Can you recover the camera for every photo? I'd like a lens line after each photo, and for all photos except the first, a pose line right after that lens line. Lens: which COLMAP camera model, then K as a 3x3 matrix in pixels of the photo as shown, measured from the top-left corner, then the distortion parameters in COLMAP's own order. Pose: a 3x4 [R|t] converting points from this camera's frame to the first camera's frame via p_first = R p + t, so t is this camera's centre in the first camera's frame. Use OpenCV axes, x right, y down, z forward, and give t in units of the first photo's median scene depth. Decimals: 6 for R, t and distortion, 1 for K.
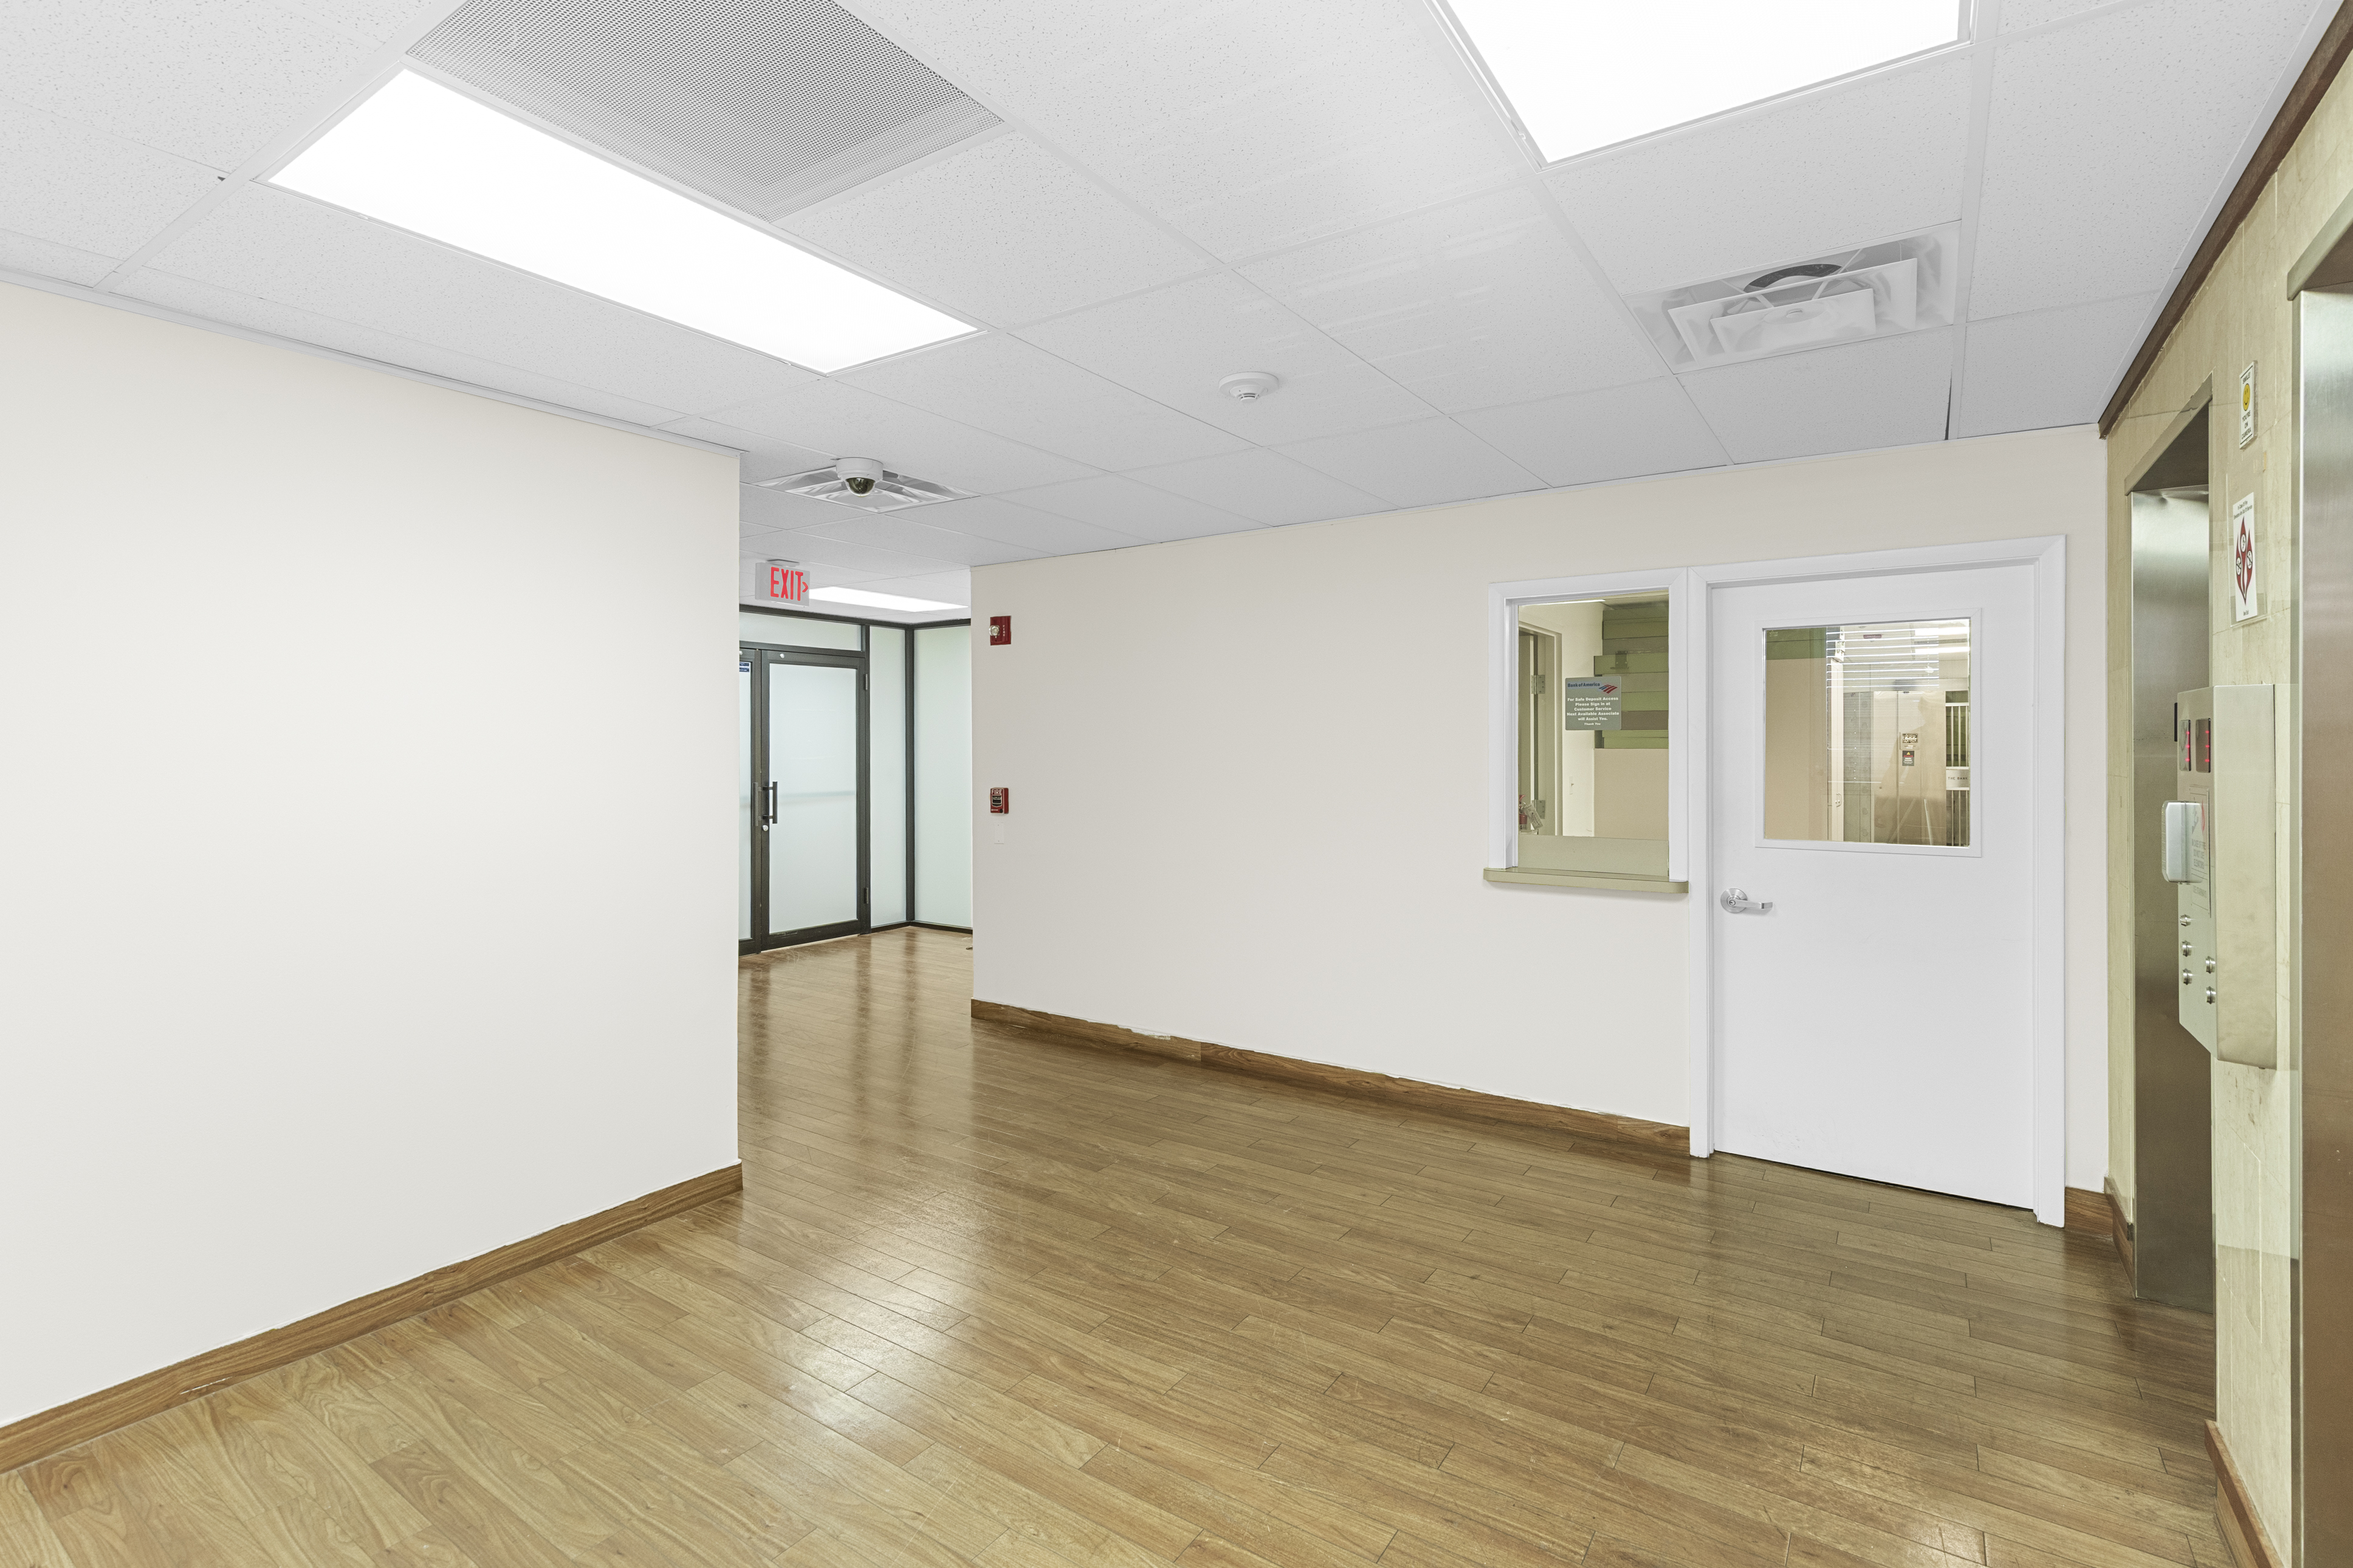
lens RADIAL K [[1071.5, 0, 1177.9], [0, 1071.5, 748.1], [0, 0, 1]] dist [0.002583, 0.001279]
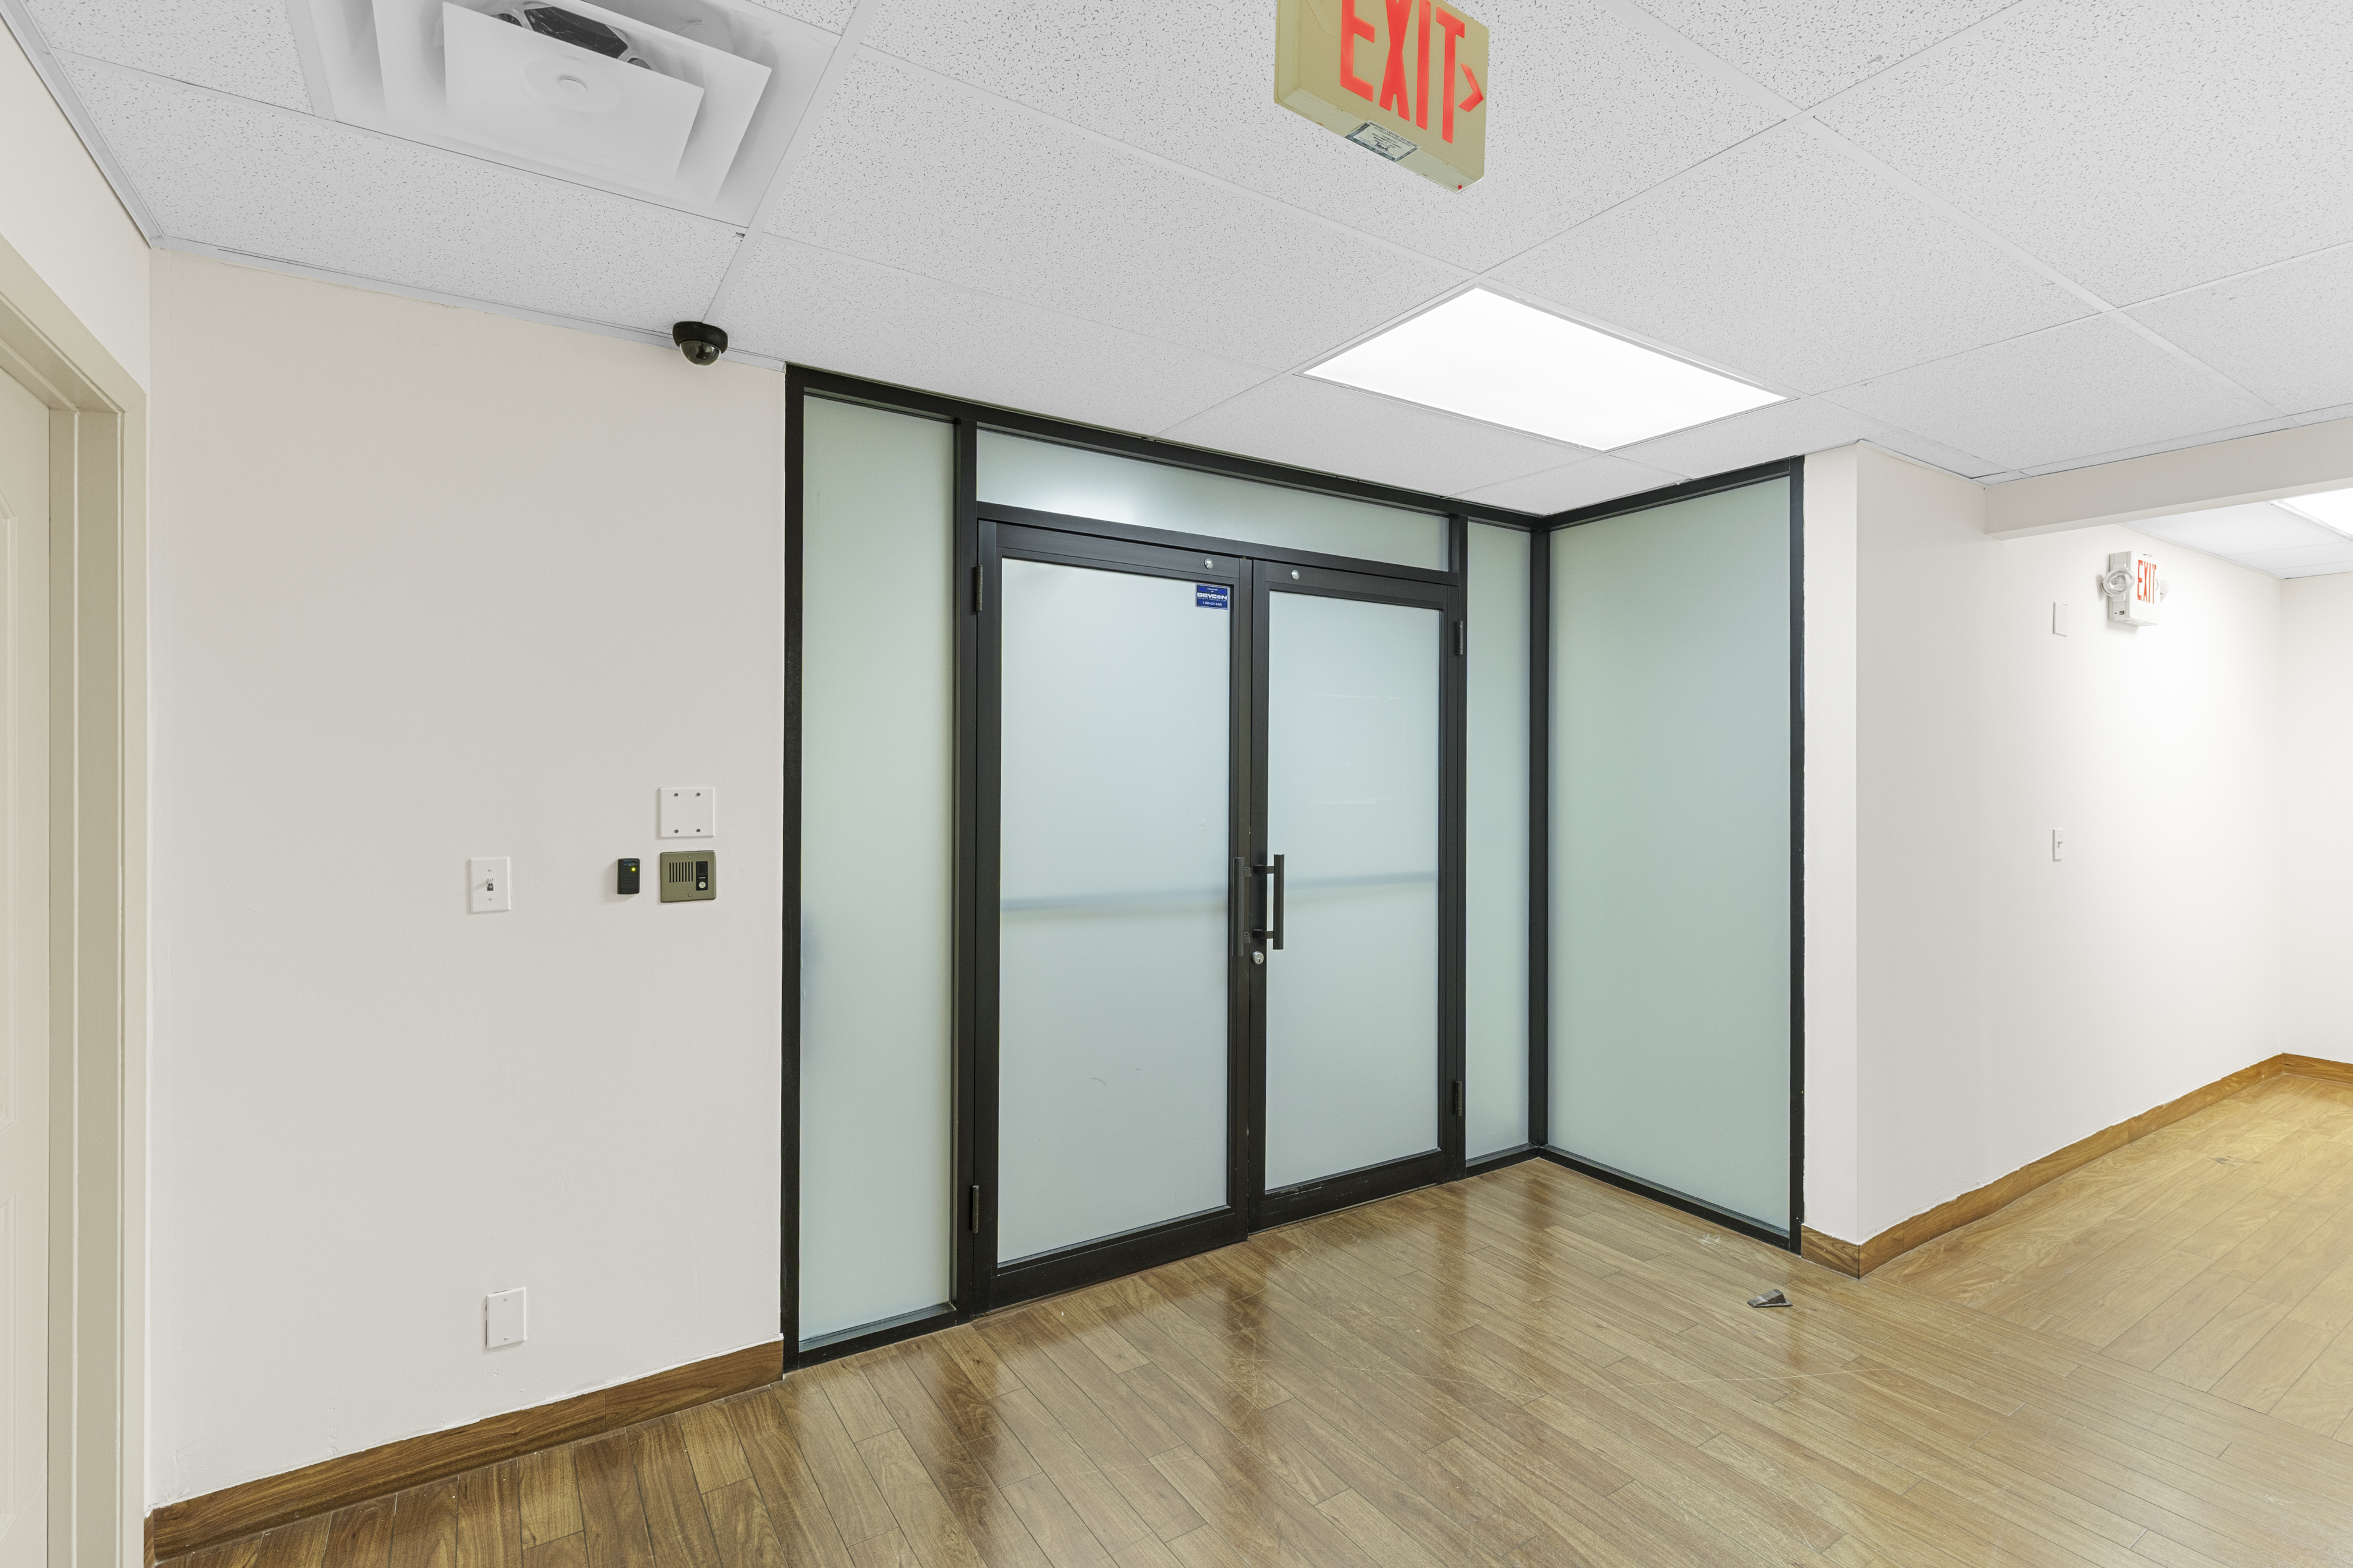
lens RADIAL K [[1071.5, 0, 1179.1], [0, 1071.5, 778.8], [0, 0, 1]] dist [0.002583, 0.001279]
pose [[0.914951, 0.008048, -0.403484, -0.216366], [-0.006778, 0.999967, 0.004576, -0.001807], [0.403508, -0.001452, 0.914975, 0.531355]]
